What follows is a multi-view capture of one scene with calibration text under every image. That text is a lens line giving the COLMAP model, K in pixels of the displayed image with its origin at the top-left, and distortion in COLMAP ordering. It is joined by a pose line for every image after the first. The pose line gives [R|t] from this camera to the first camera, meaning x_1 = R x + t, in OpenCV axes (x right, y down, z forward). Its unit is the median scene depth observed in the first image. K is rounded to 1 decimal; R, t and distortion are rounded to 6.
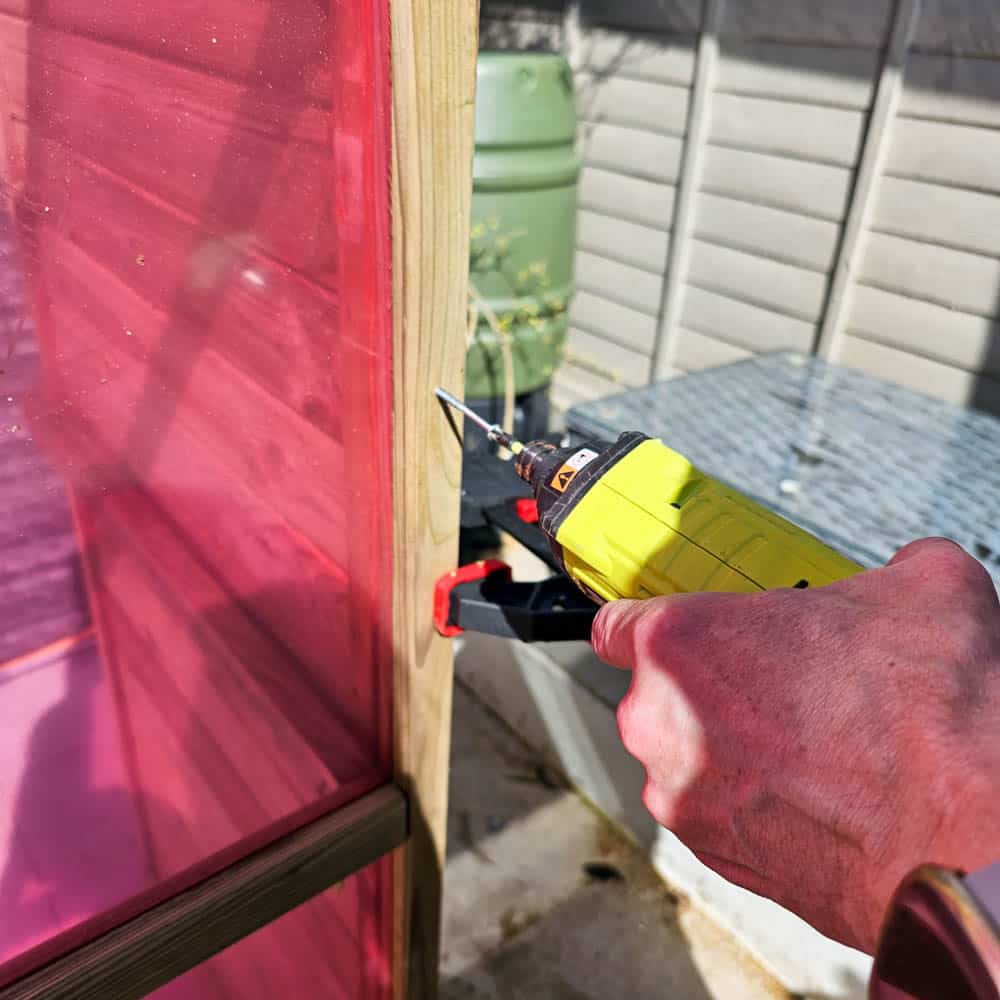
lens RADIAL K [[941.1, 0, 510.2], [0, 941.1, 503.6], [0, 0, 1]] dist [-0.077831, 0.000000]
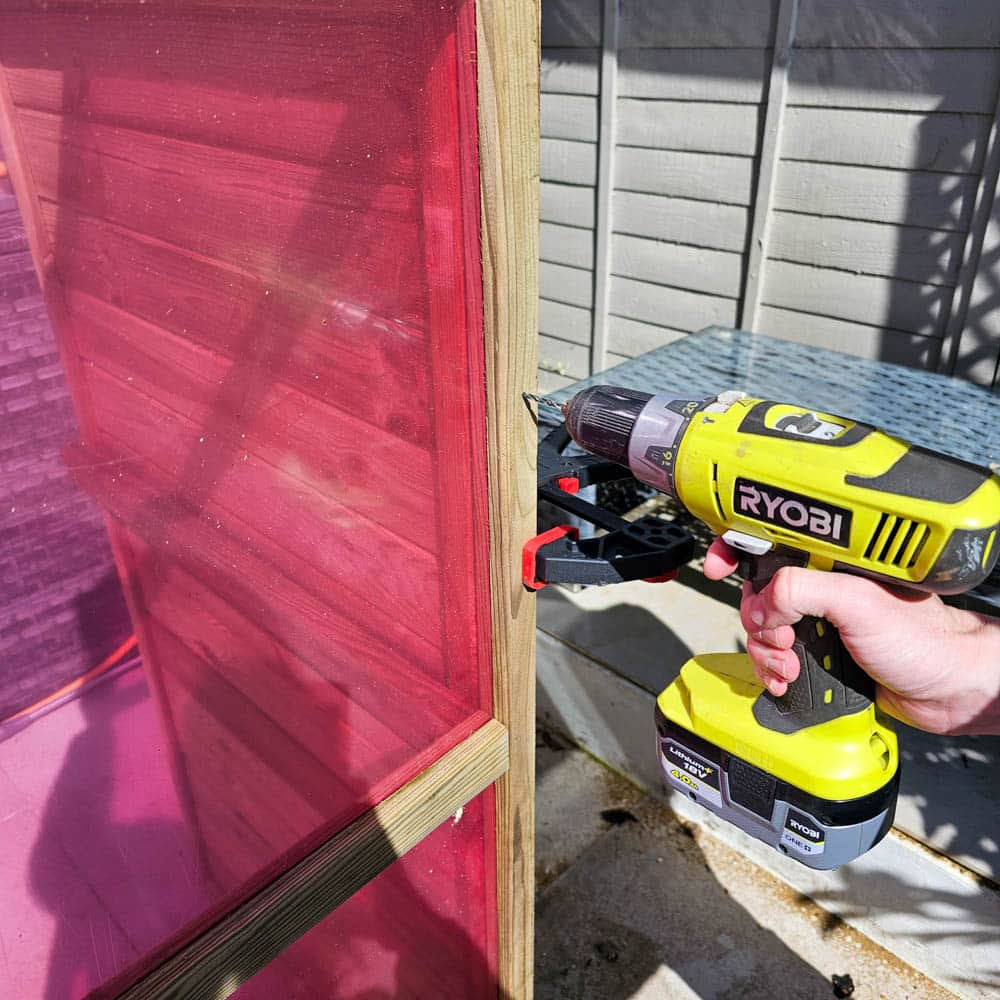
lens RADIAL K [[941.1, 0, 489.7], [0, 941.1, 496.1], [0, 0, 1]] dist [-0.077831, 0.000000]
pose [[0.989980, -0.124001, 0.067551, -0.075176], [0.124583, 0.992199, -0.004460, 0.005689], [-0.066471, 0.012831, 0.997706, -0.093777]]
